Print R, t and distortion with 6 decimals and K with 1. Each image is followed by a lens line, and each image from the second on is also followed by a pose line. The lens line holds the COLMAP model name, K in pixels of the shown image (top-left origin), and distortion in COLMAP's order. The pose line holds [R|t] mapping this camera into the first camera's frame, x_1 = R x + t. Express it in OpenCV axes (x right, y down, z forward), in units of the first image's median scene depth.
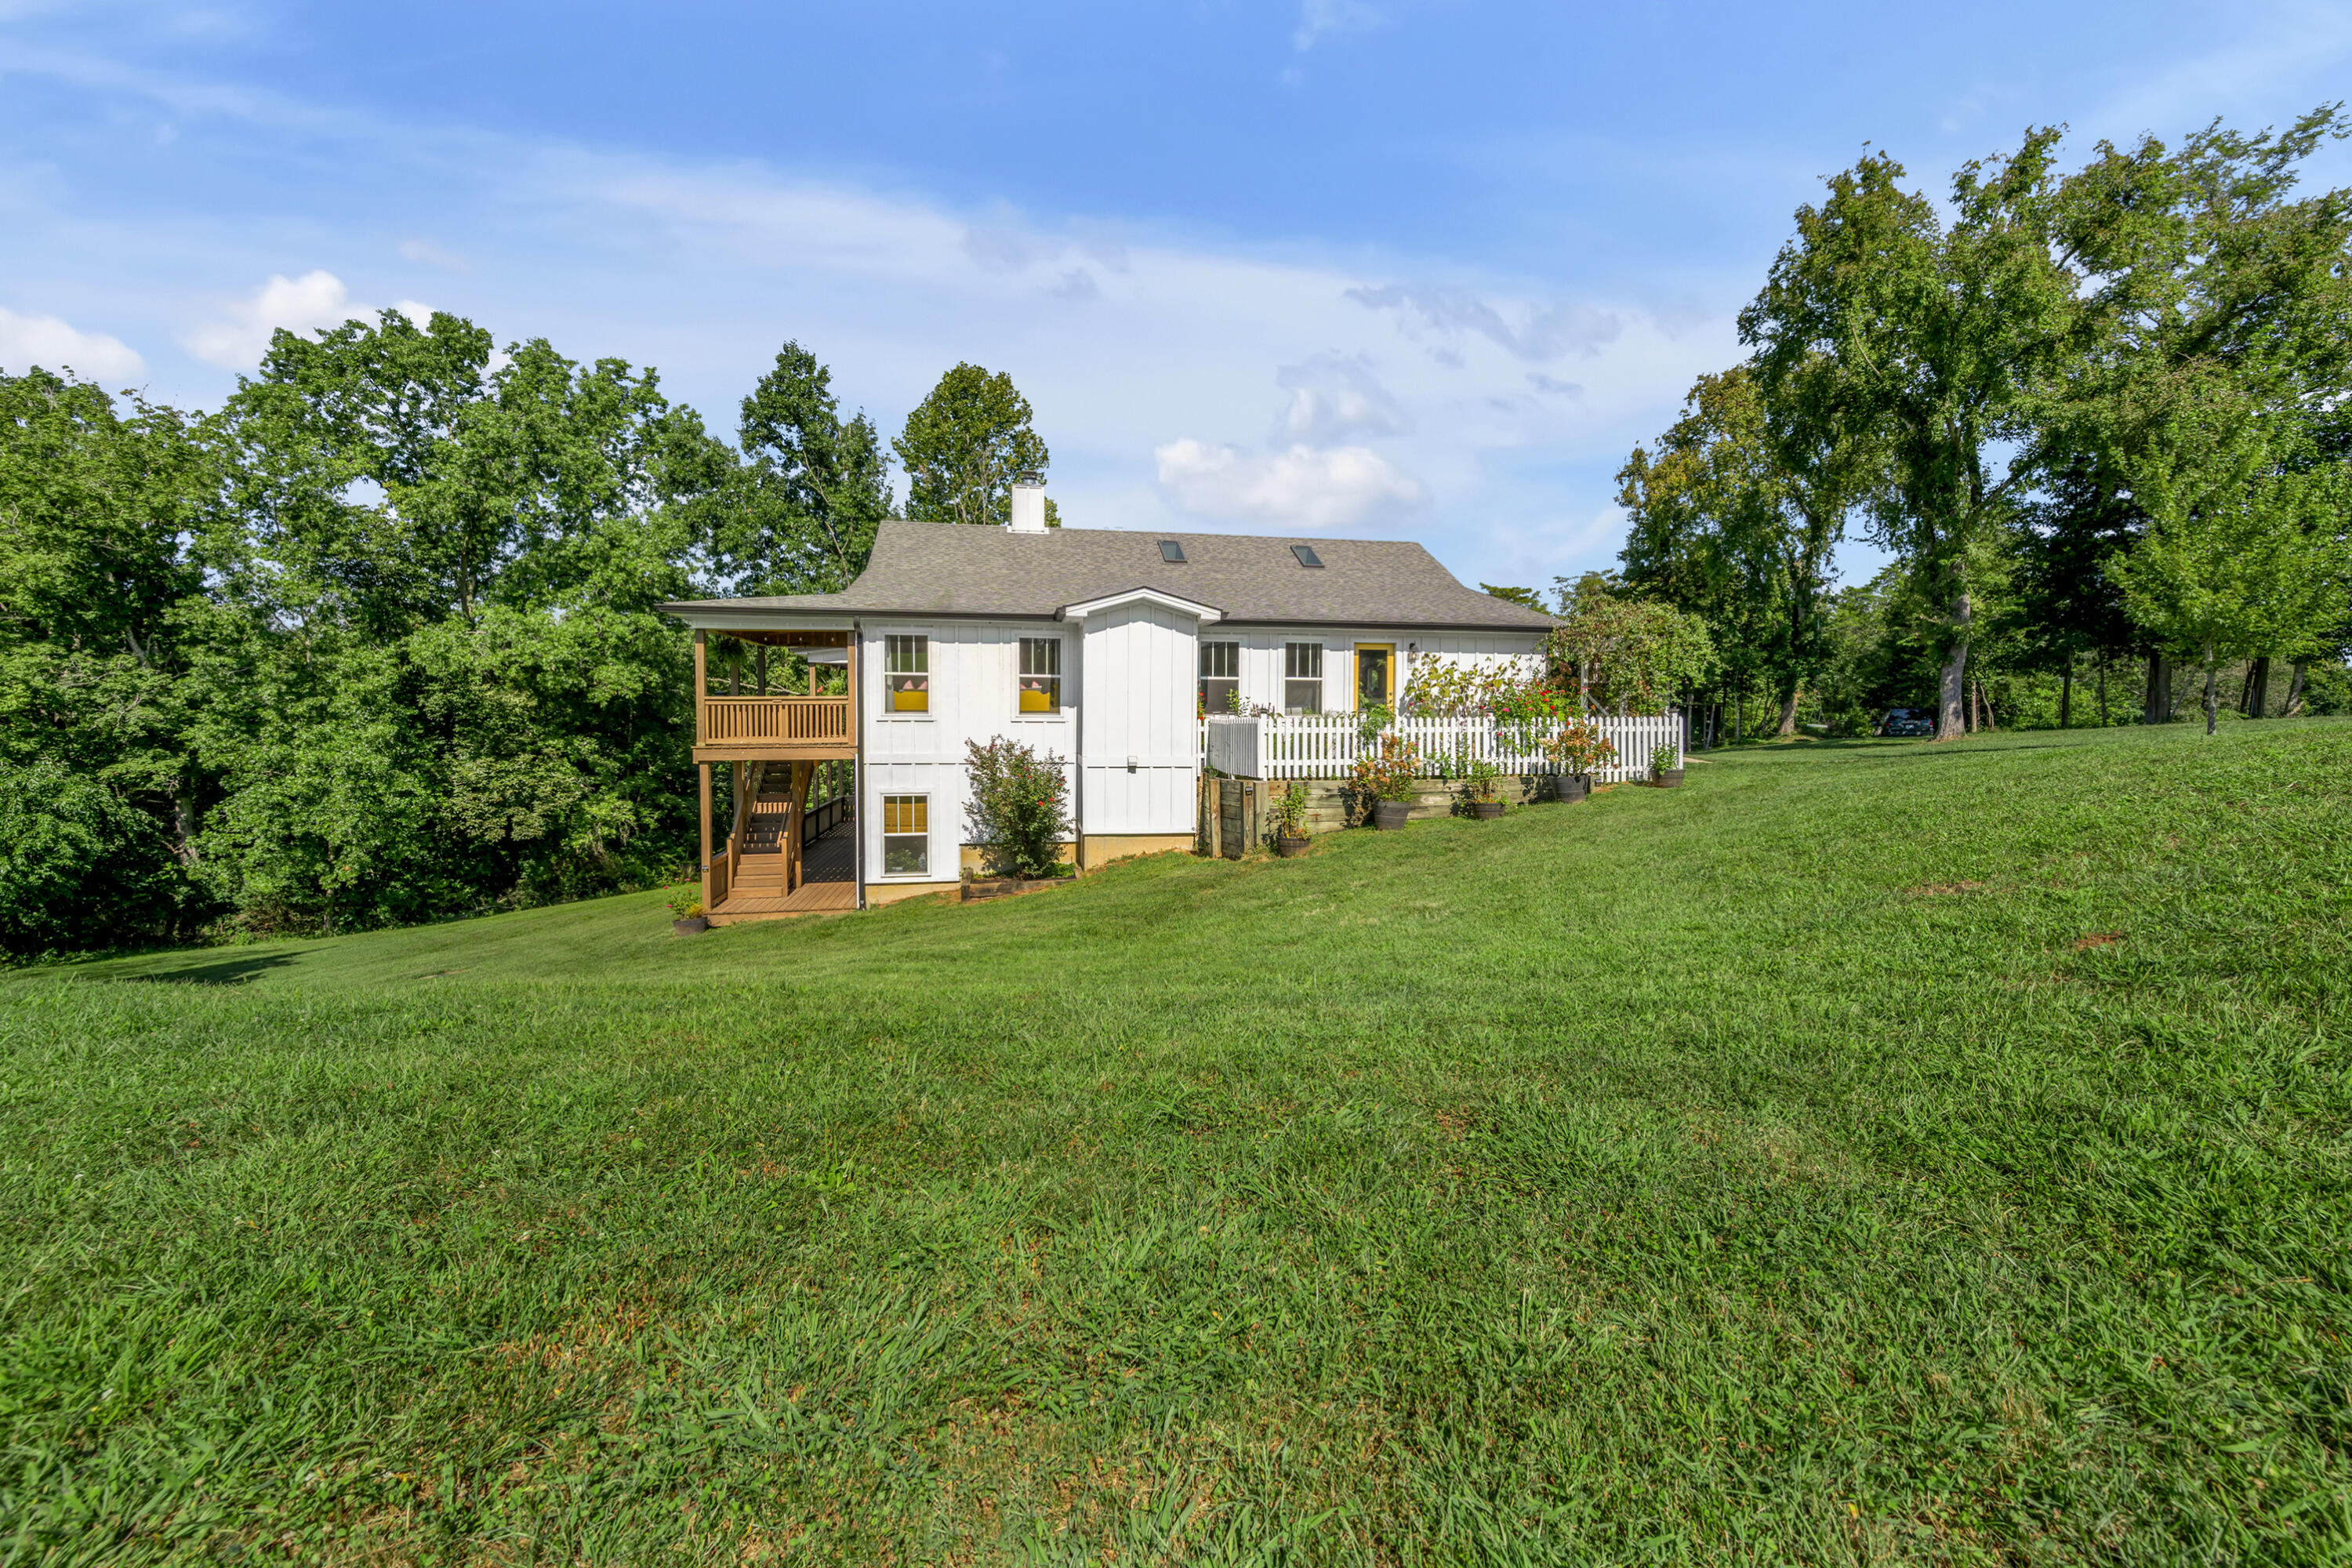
lens RADIAL K [[771.9, 0, 1090.6], [0, 771.9, 754.9], [0, 0, 1]] dist [-0.000130, -0.000033]
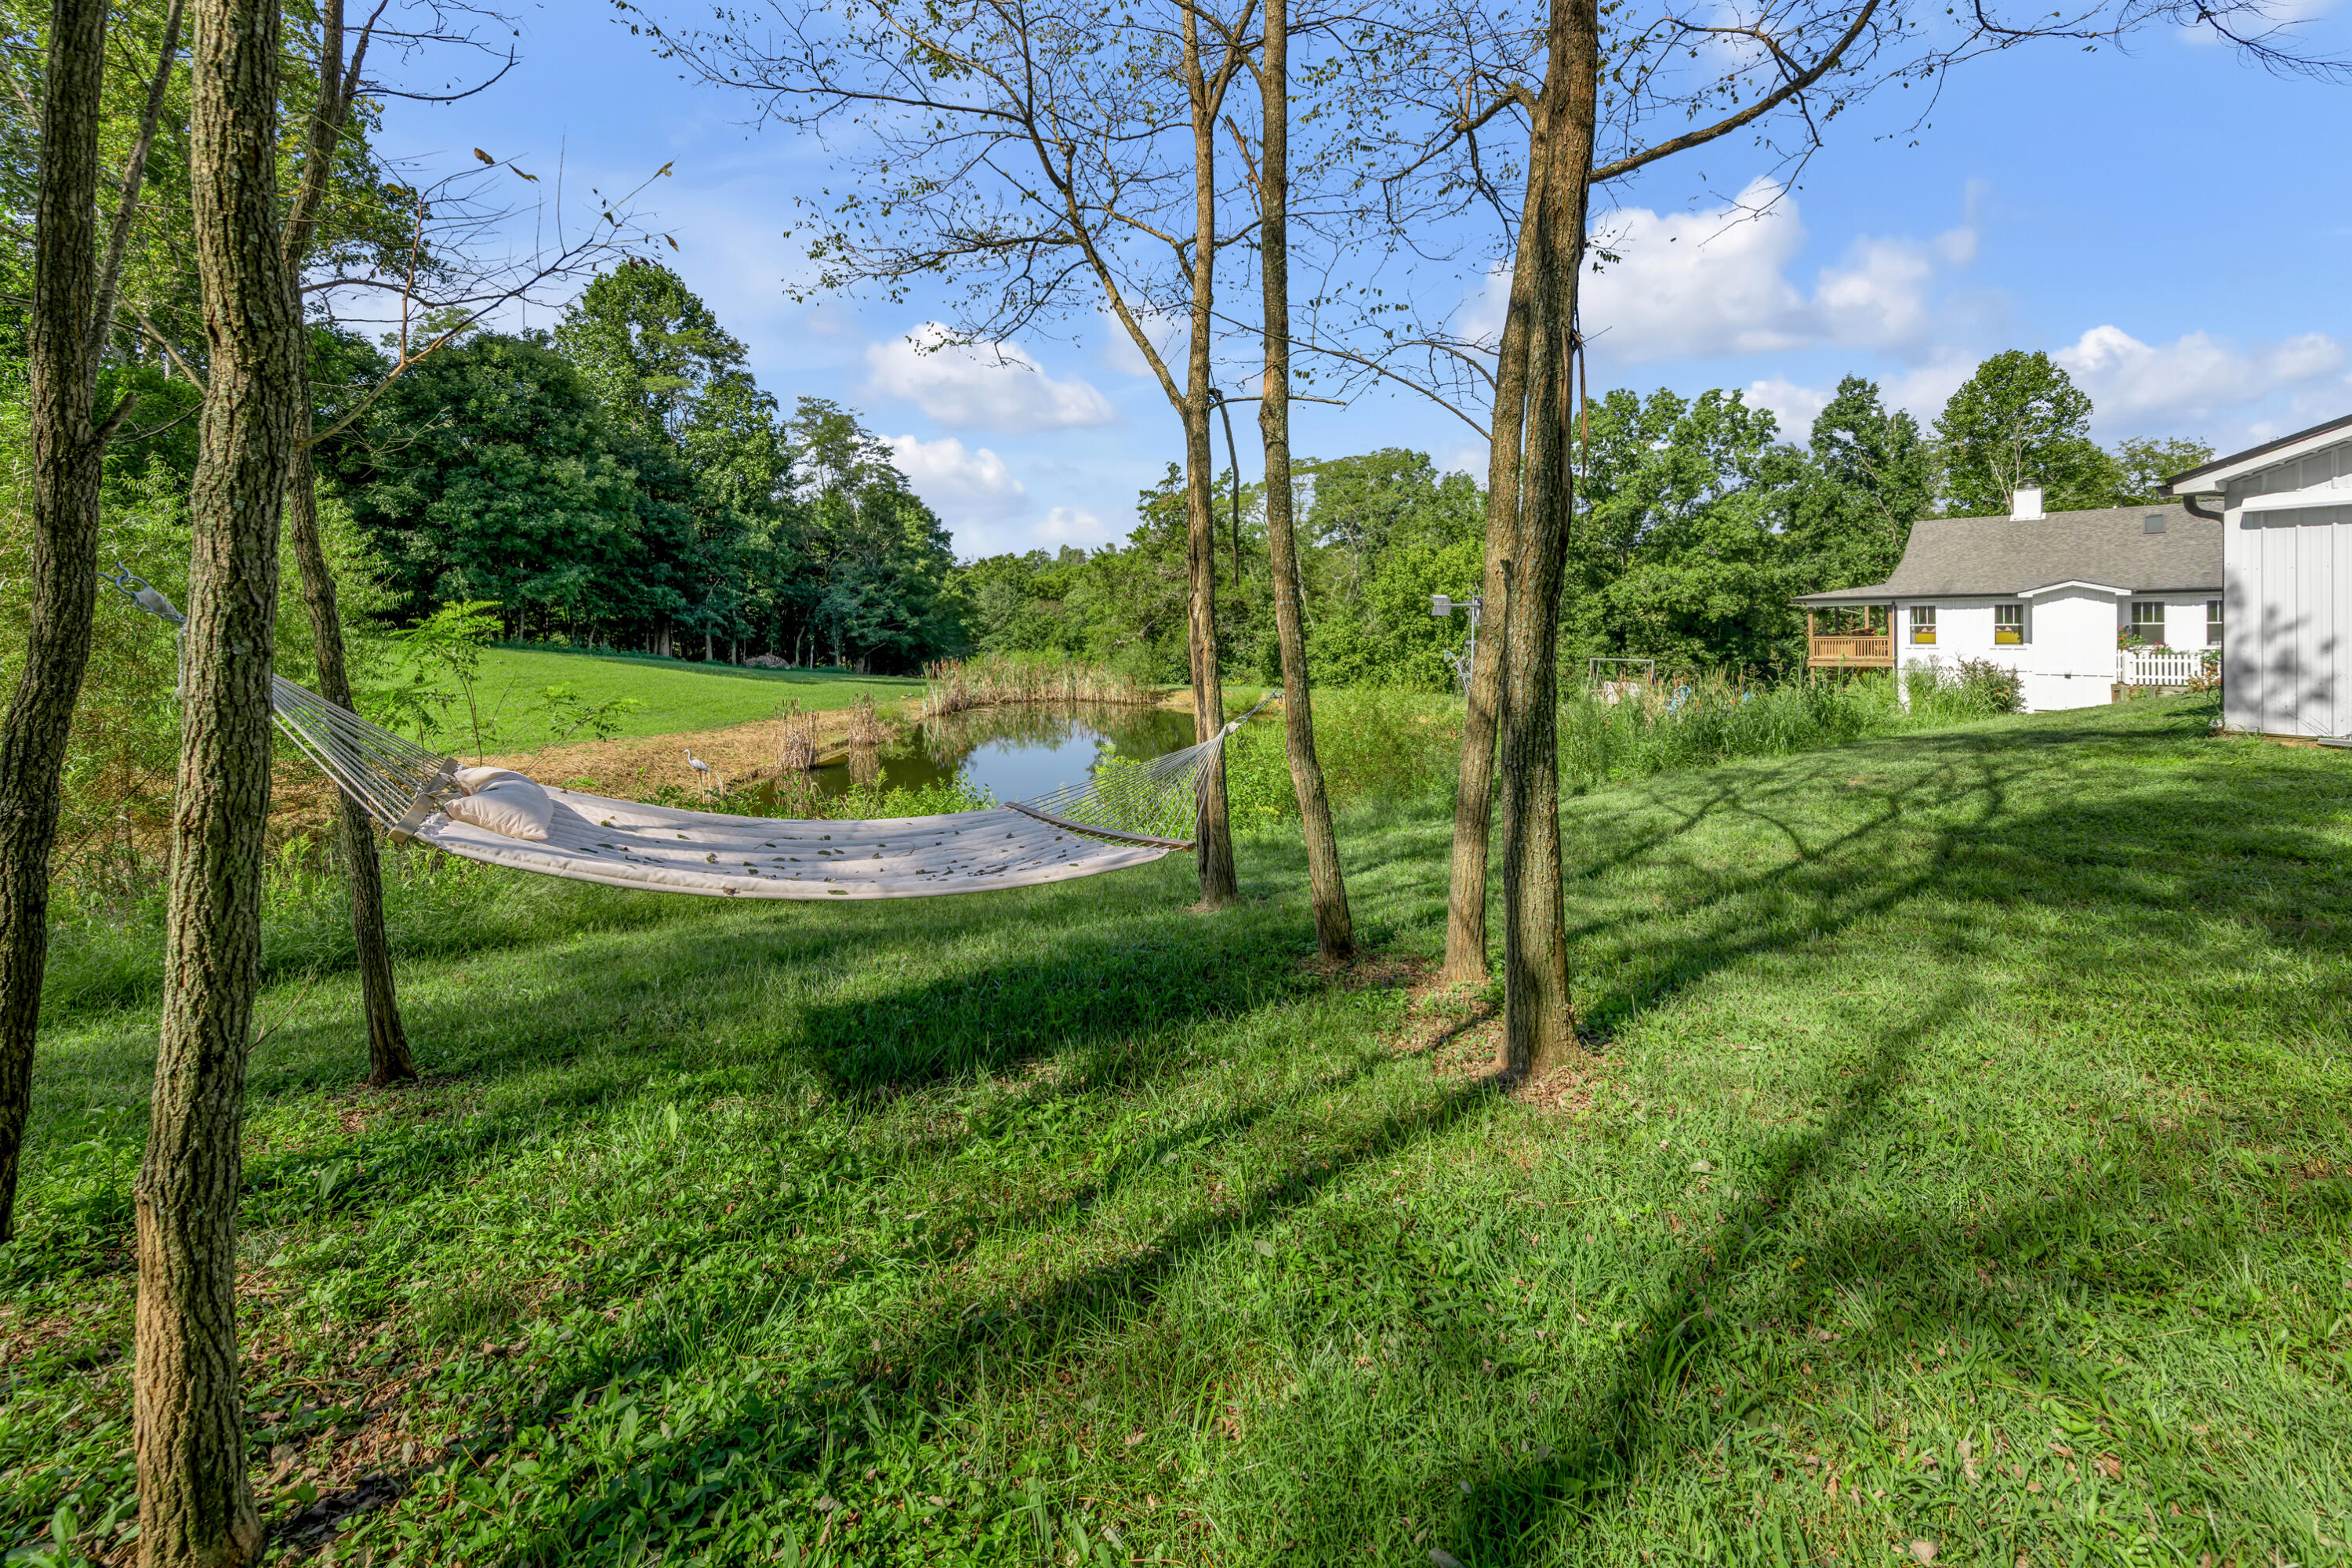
lens RADIAL K [[971.5, 0, 1176.0], [0, 971.5, 632.8], [0, 0, 1]] dist [-0.000739, -0.000326]
pose [[0.575178, -0.003514, -0.818021, 0.395015], [0.012025, 0.999919, 0.004160, -0.066133], [0.817940, -0.012229, 0.575174, -1.135838]]
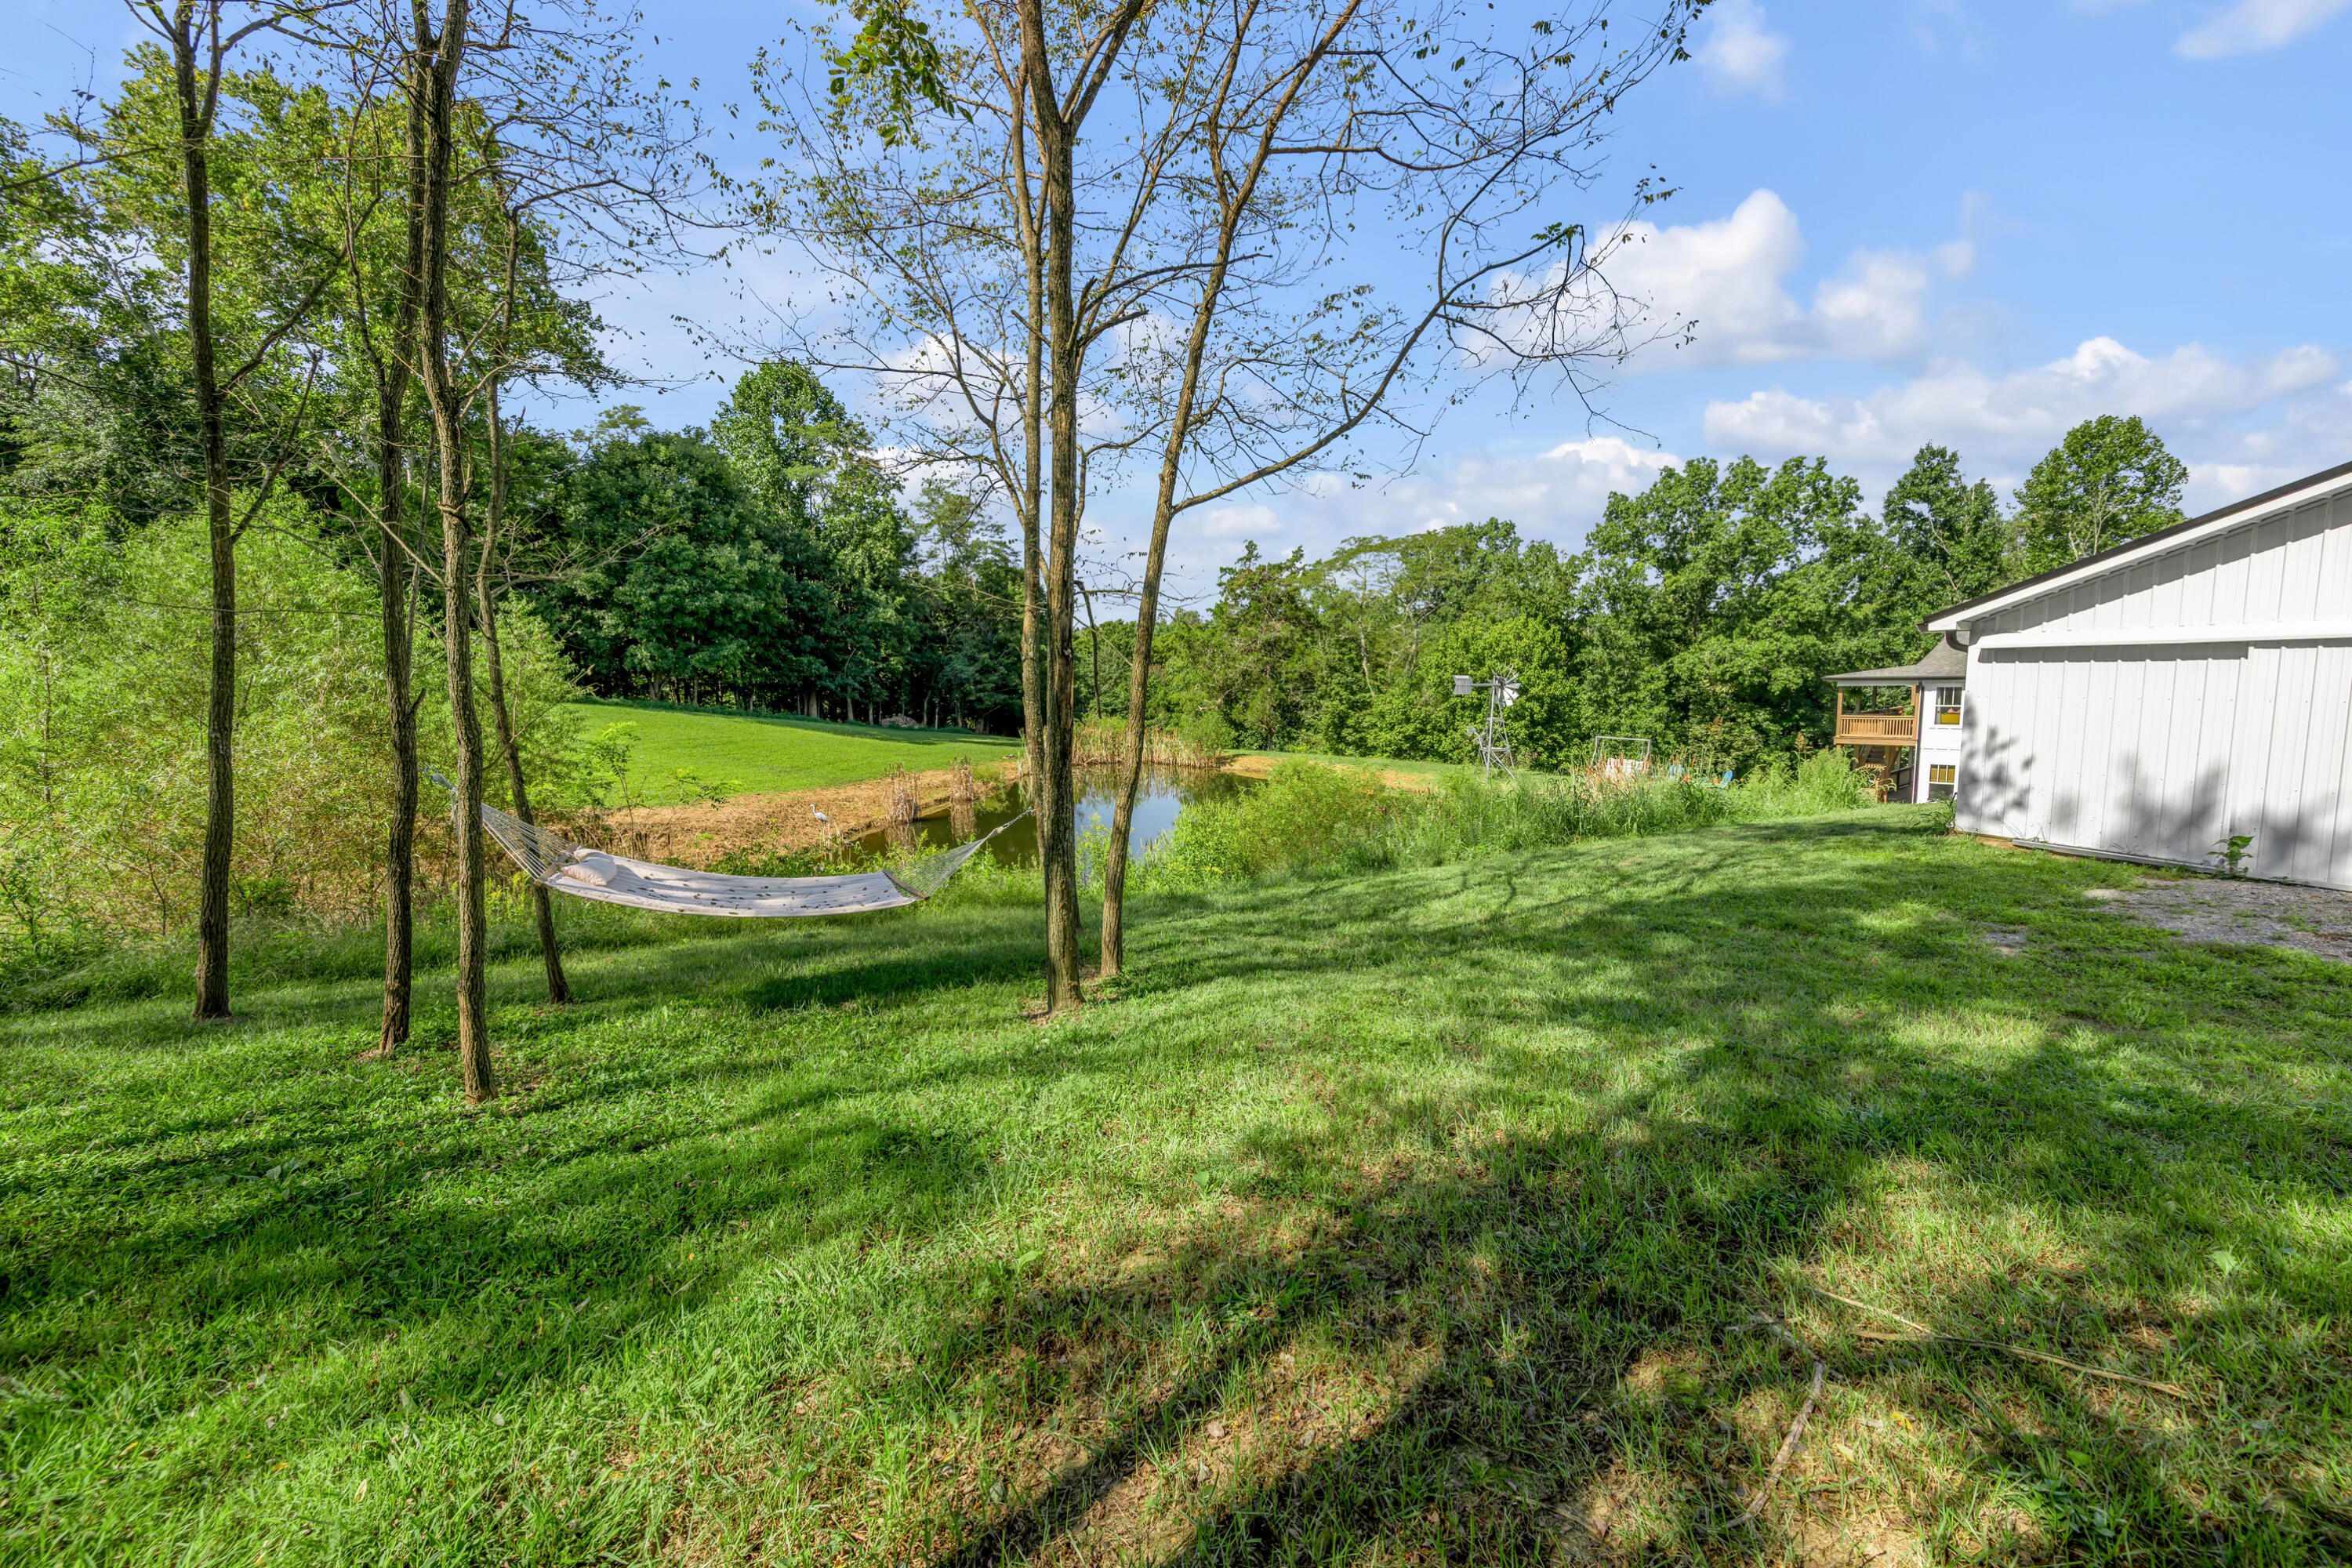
lens RADIAL K [[937.9, 0, 1176.0], [0, 937.9, 784.0], [0, 0, 1]] dist [0.000066, -0.000283]
pose [[0.463318, 0.088443, -0.881768, 0.573145], [0.009086, 0.994481, 0.104522, -0.098650], [0.886146, -0.056438, 0.459957, -1.104360]]
